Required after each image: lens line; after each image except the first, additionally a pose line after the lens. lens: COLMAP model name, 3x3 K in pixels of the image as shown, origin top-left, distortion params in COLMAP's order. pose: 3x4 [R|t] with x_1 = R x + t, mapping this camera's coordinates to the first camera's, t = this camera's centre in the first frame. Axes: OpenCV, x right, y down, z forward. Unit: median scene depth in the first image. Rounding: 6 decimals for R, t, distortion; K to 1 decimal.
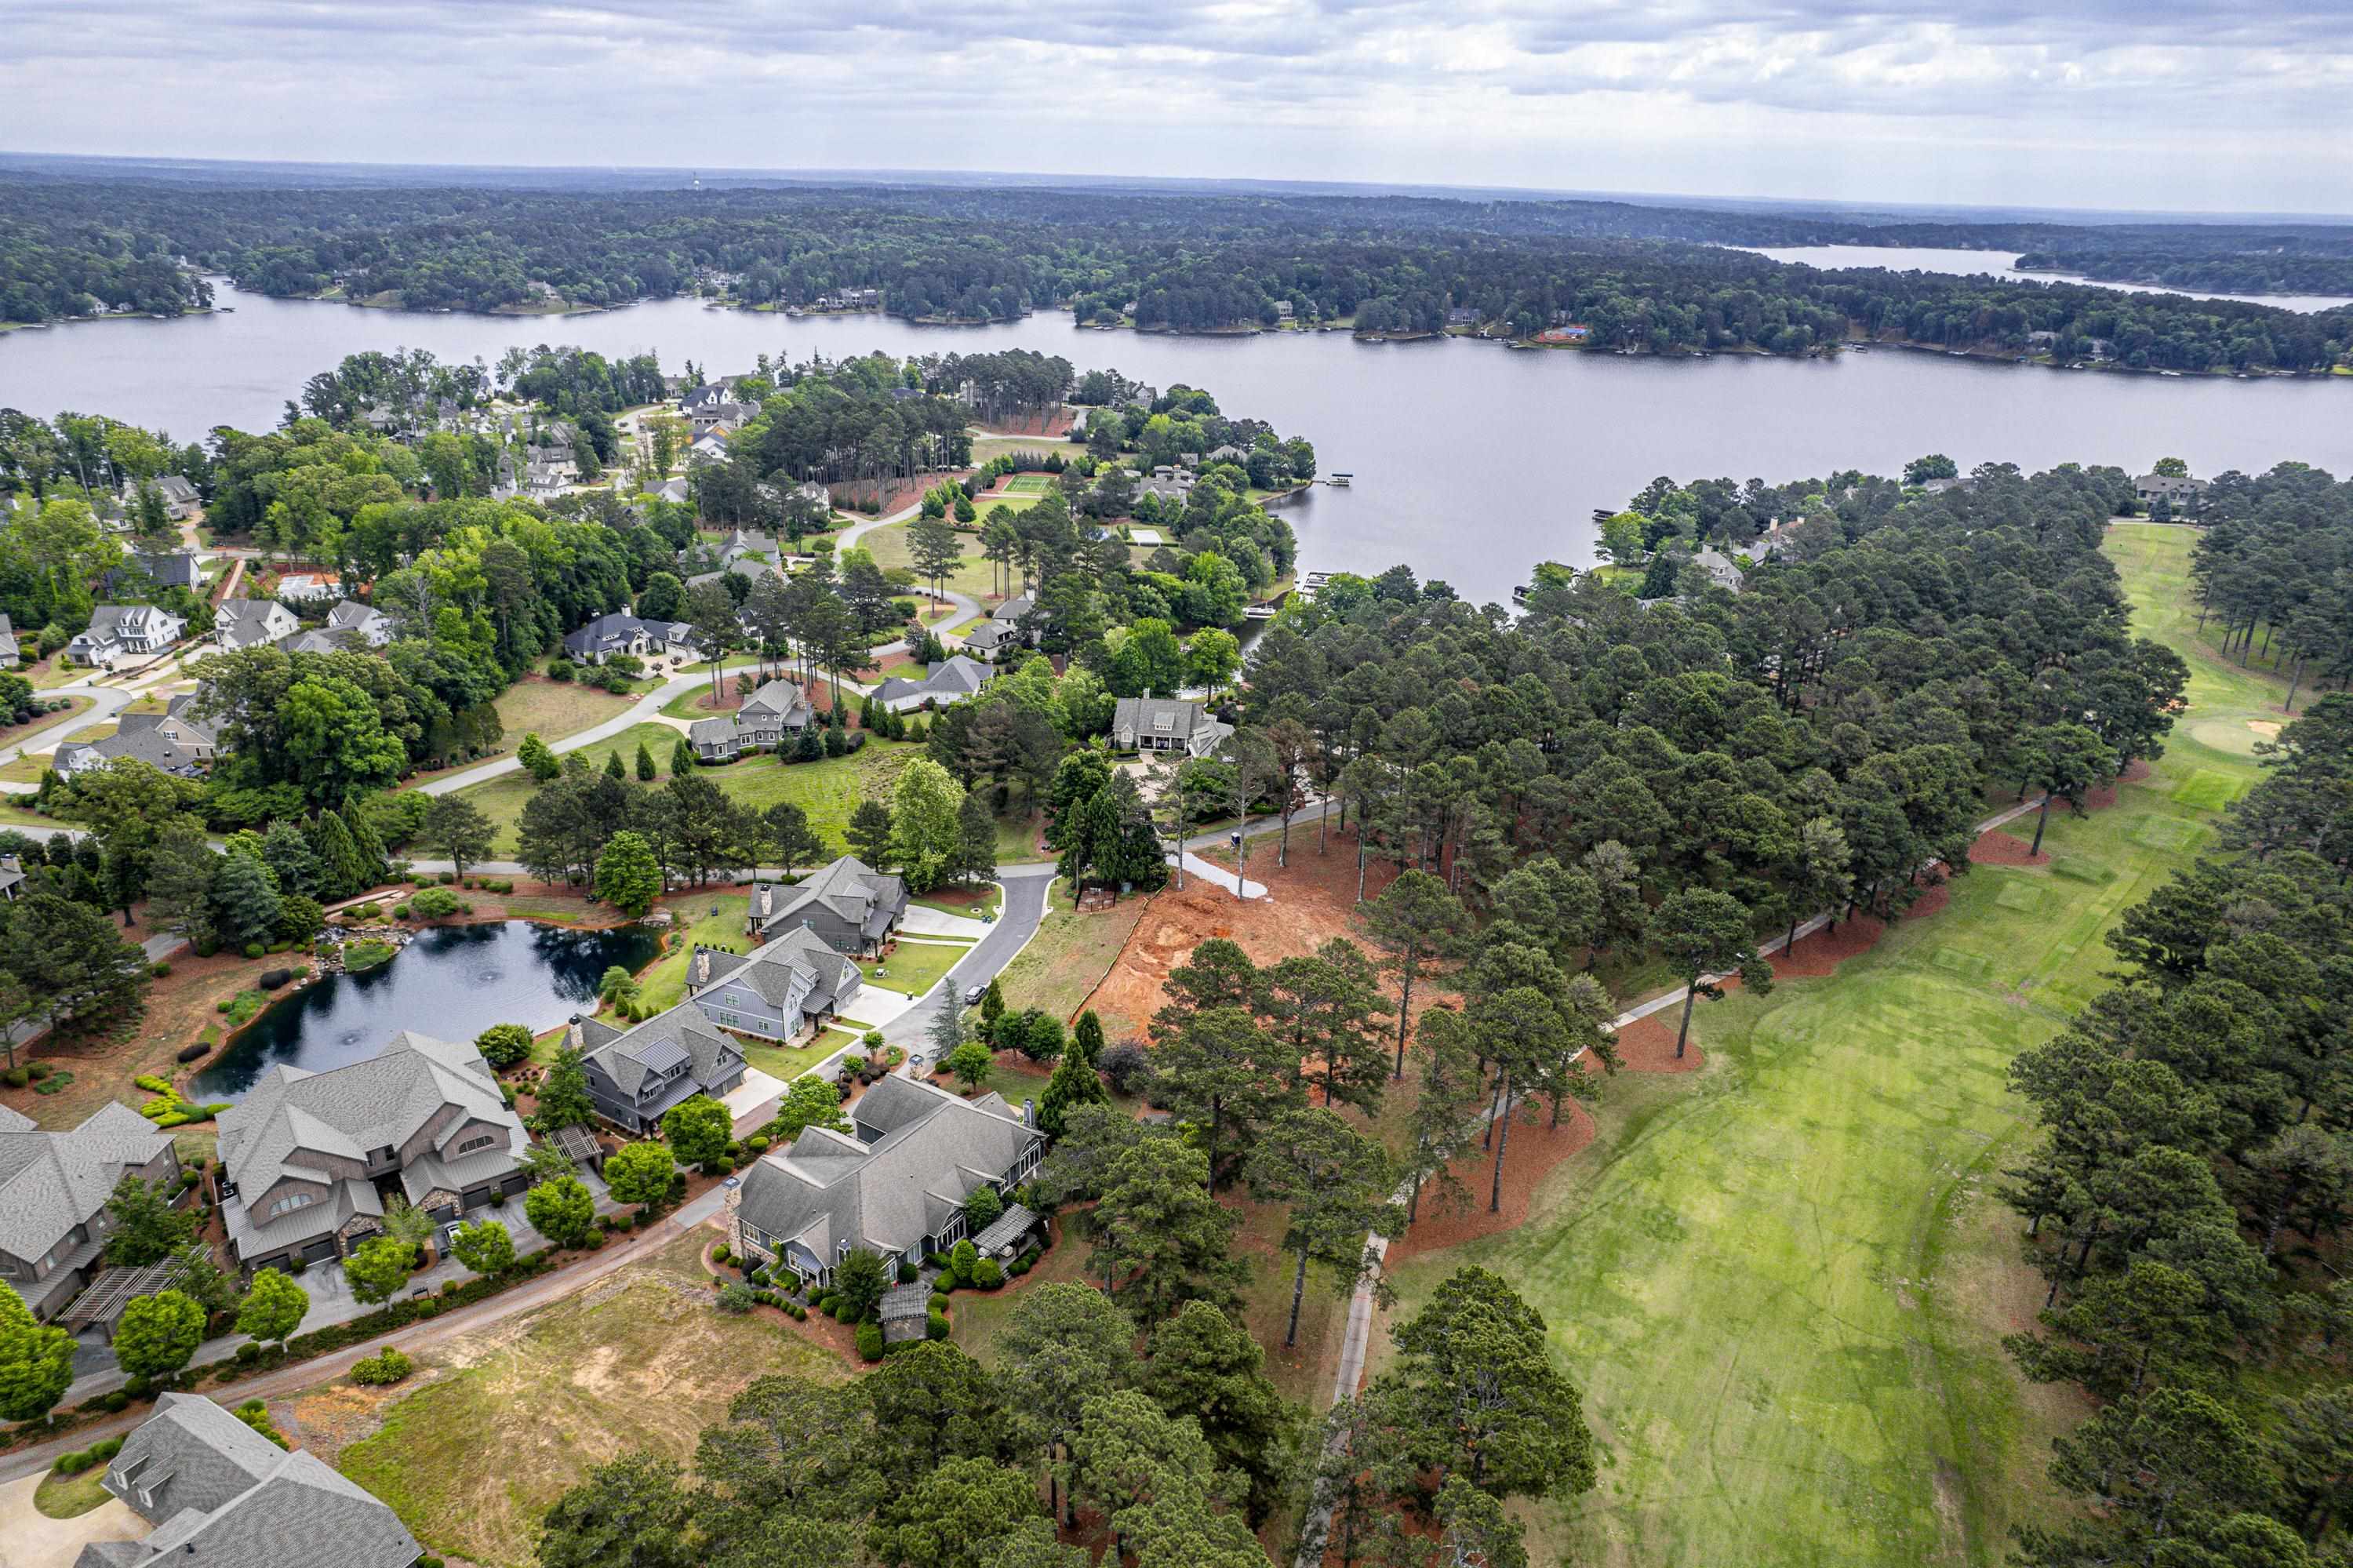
lens RADIAL K [[1506.0, 0, 1178.7], [0, 1506.0, 745.3], [0, 0, 1]] dist [-0.082337, 0.071630]
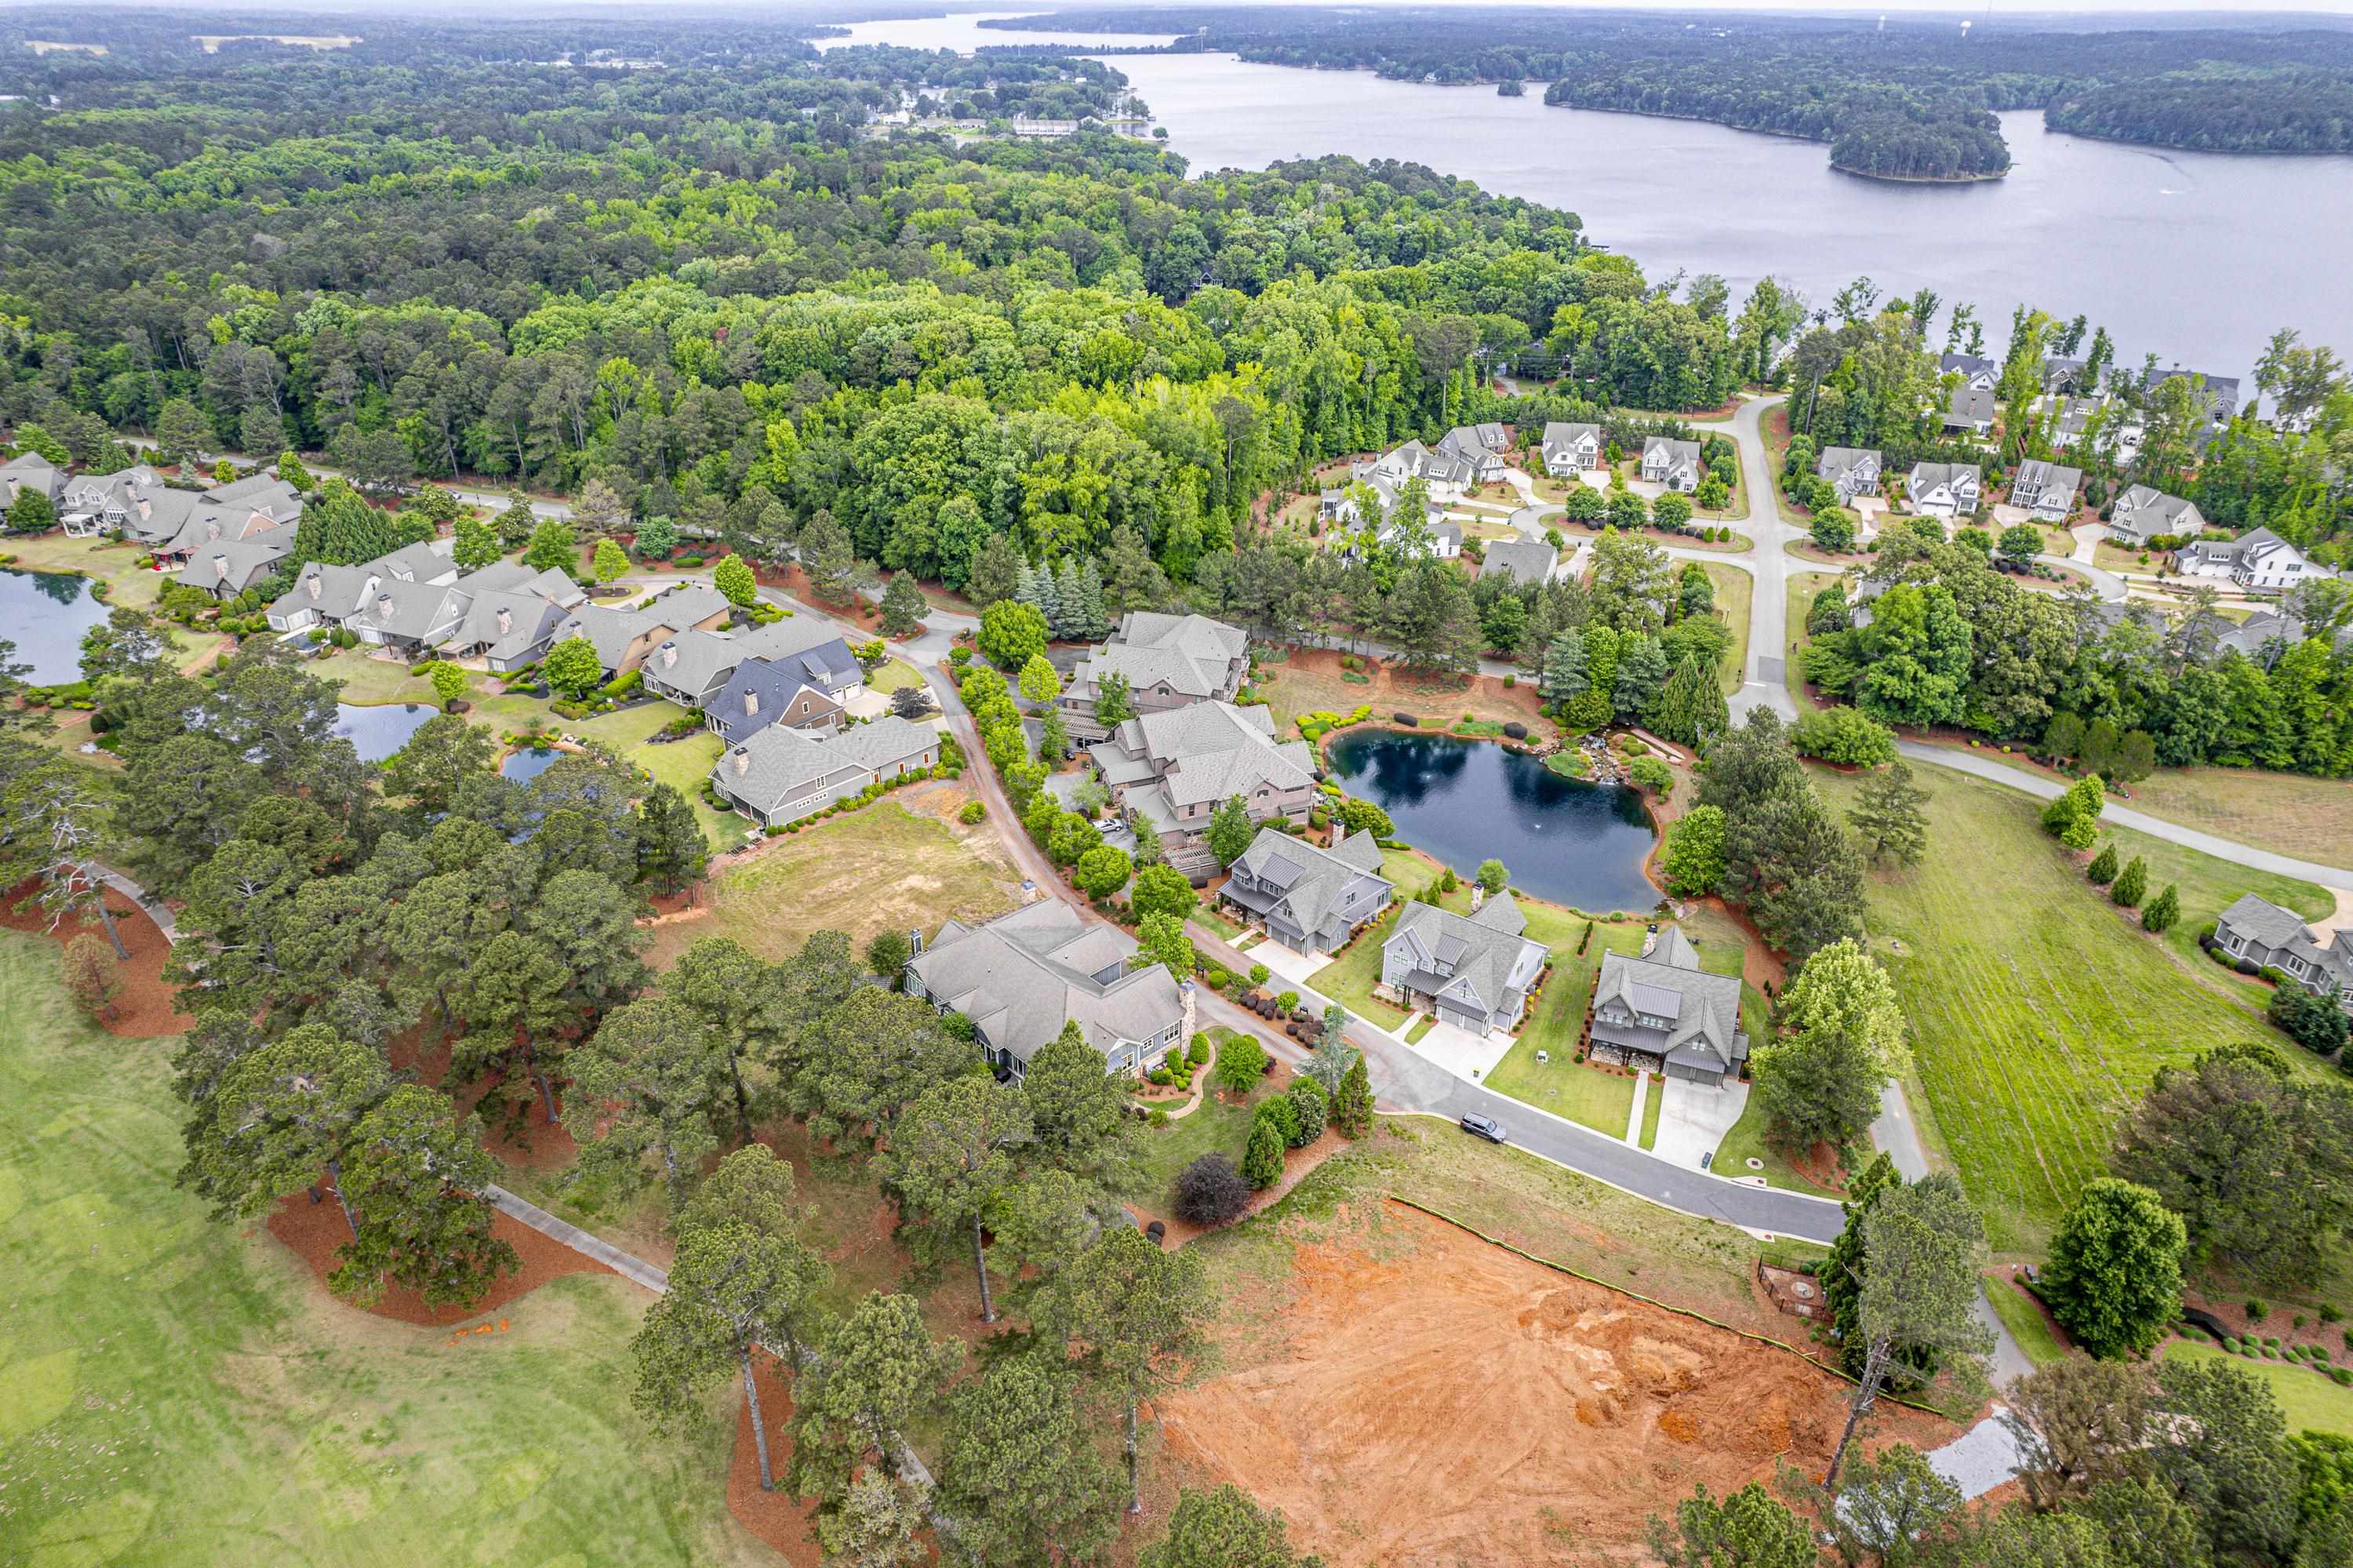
lens RADIAL K [[1506.0, 0, 1178.3], [0, 1506.0, 778.8], [0, 0, 1]] dist [-0.082337, 0.071630]
pose [[-0.251217, 0.428435, -0.867948, 0.394827], [-0.359393, 0.791315, 0.494629, -0.239443], [0.898736, 0.436194, -0.044816, 0.665674]]
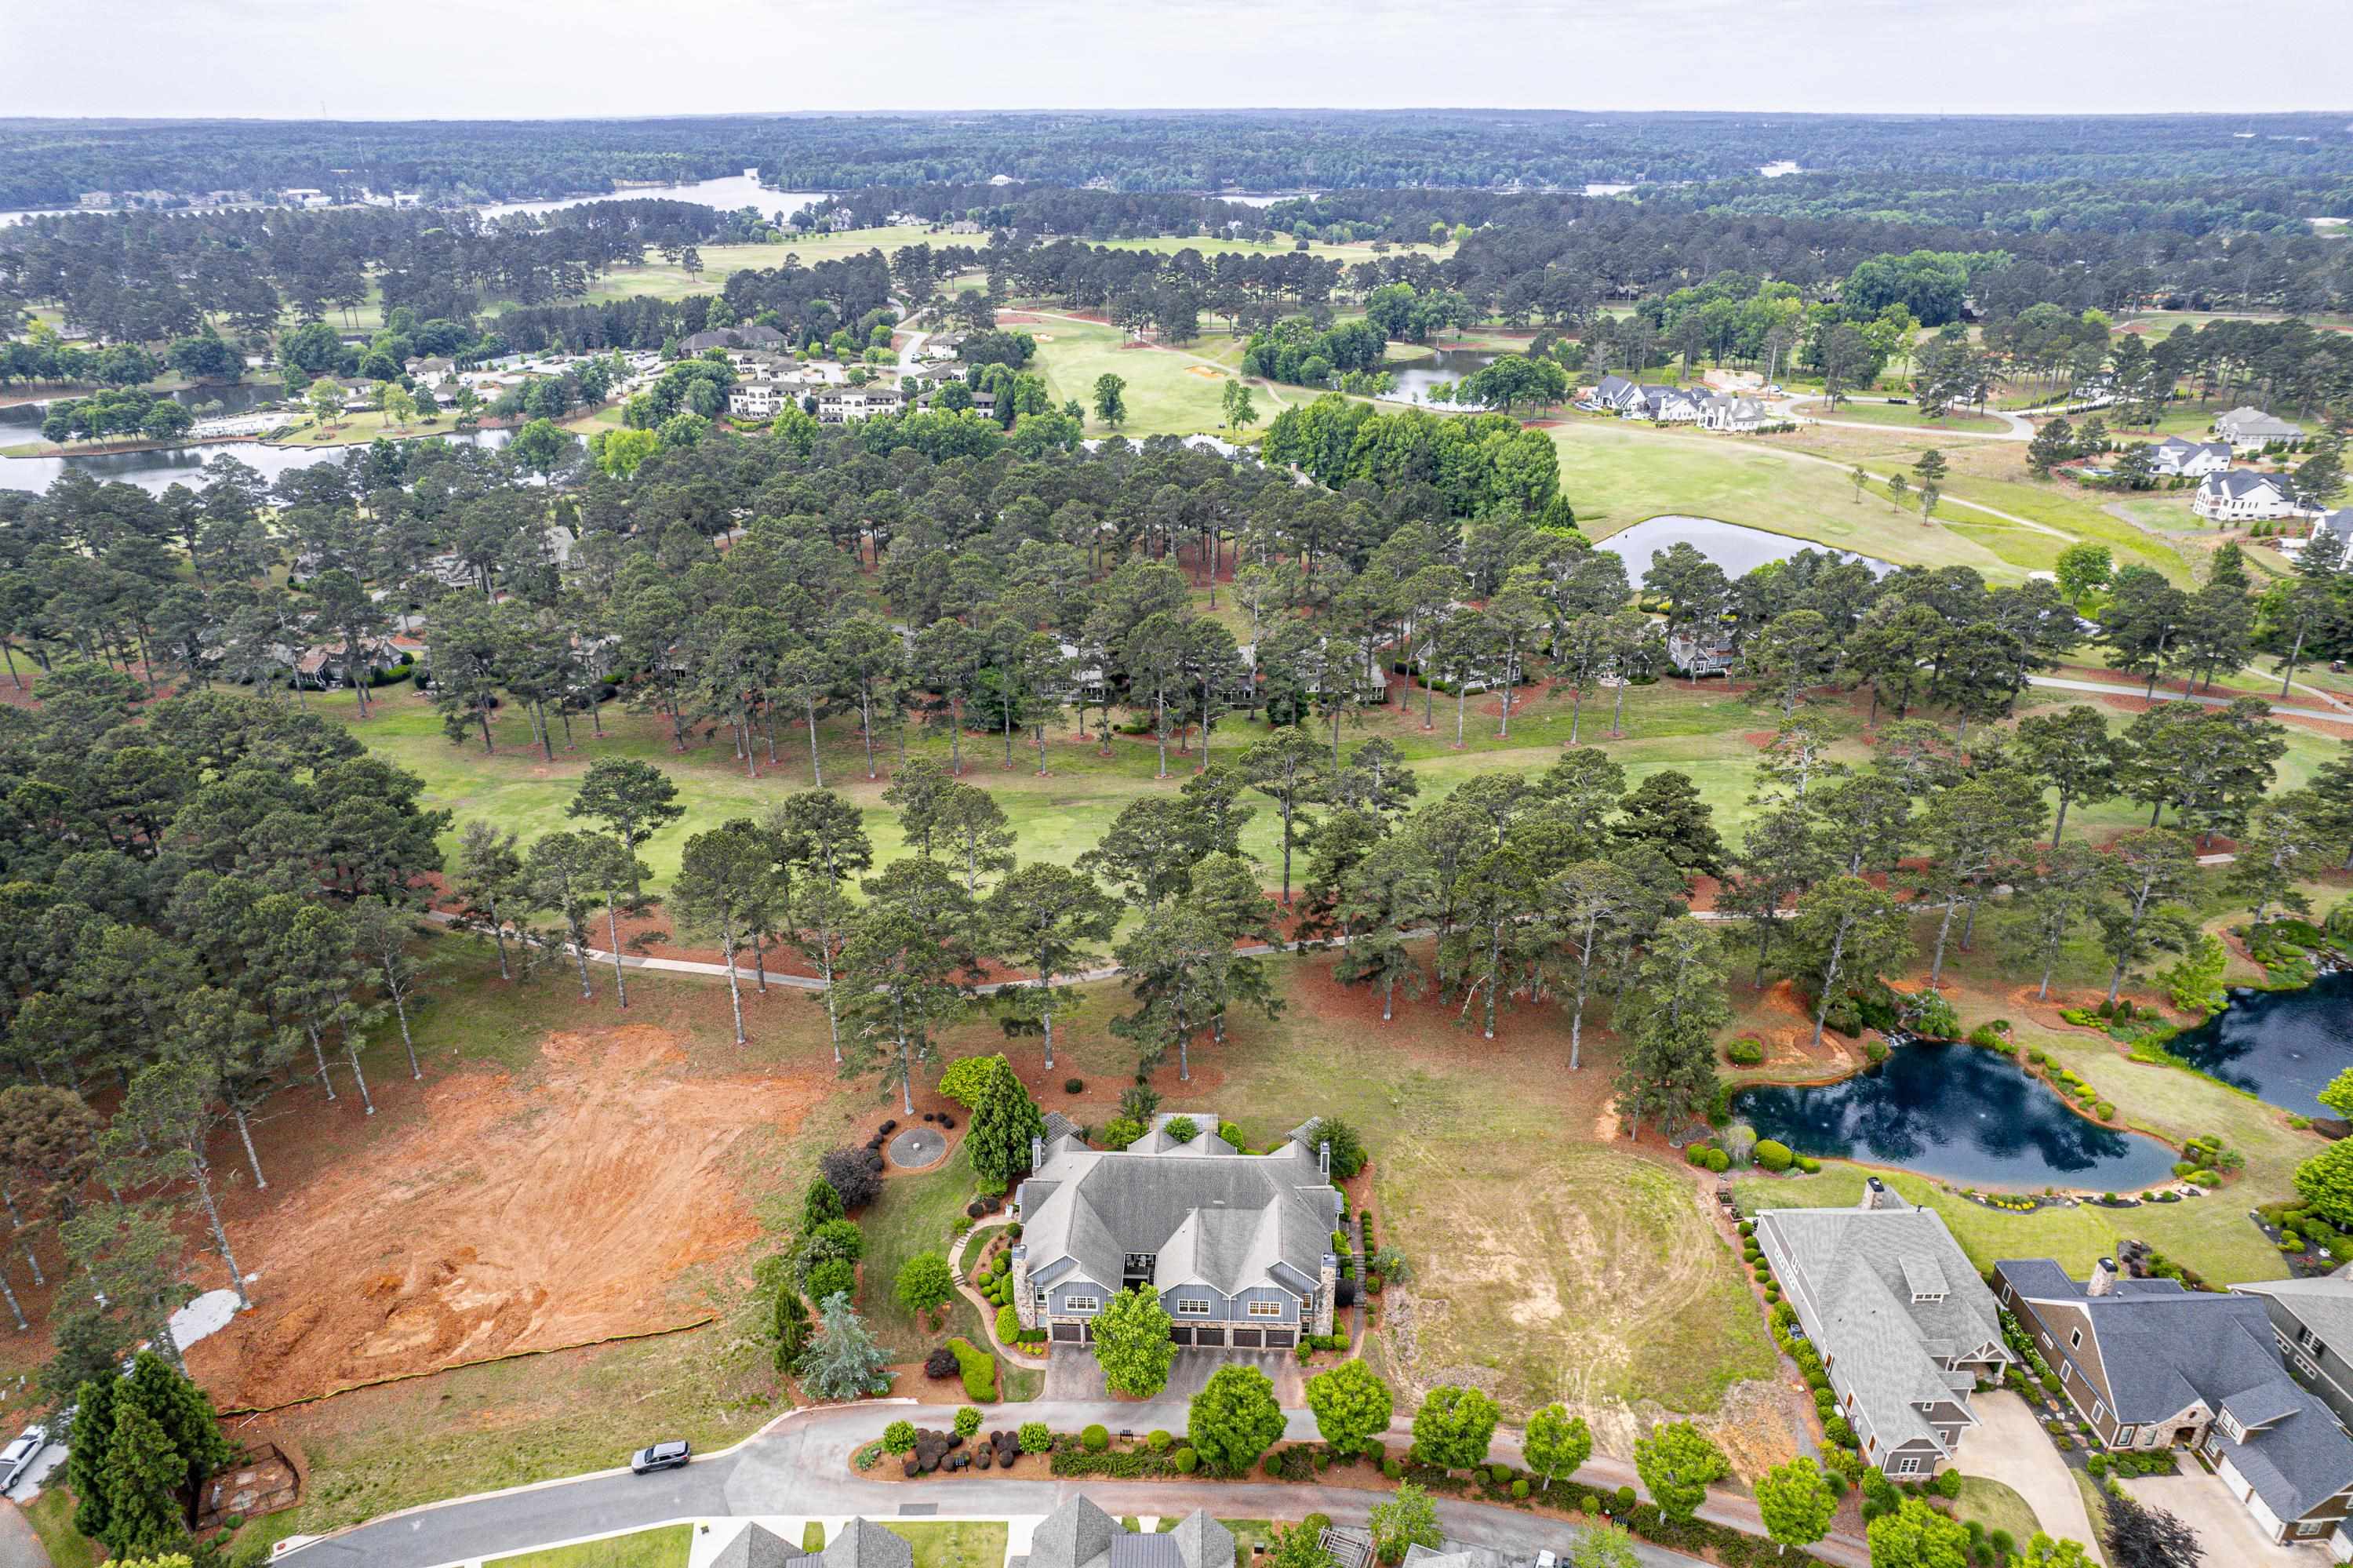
lens RADIAL K [[1506.0, 0, 1179.7], [0, 1506.0, 788.3], [0, 0, 1]] dist [-0.082337, 0.071630]
pose [[-0.499986, -0.384199, 0.776147, -0.494470], [0.300480, 0.763577, 0.571543, -0.266505], [-0.812235, 0.518980, -0.266334, 0.688396]]
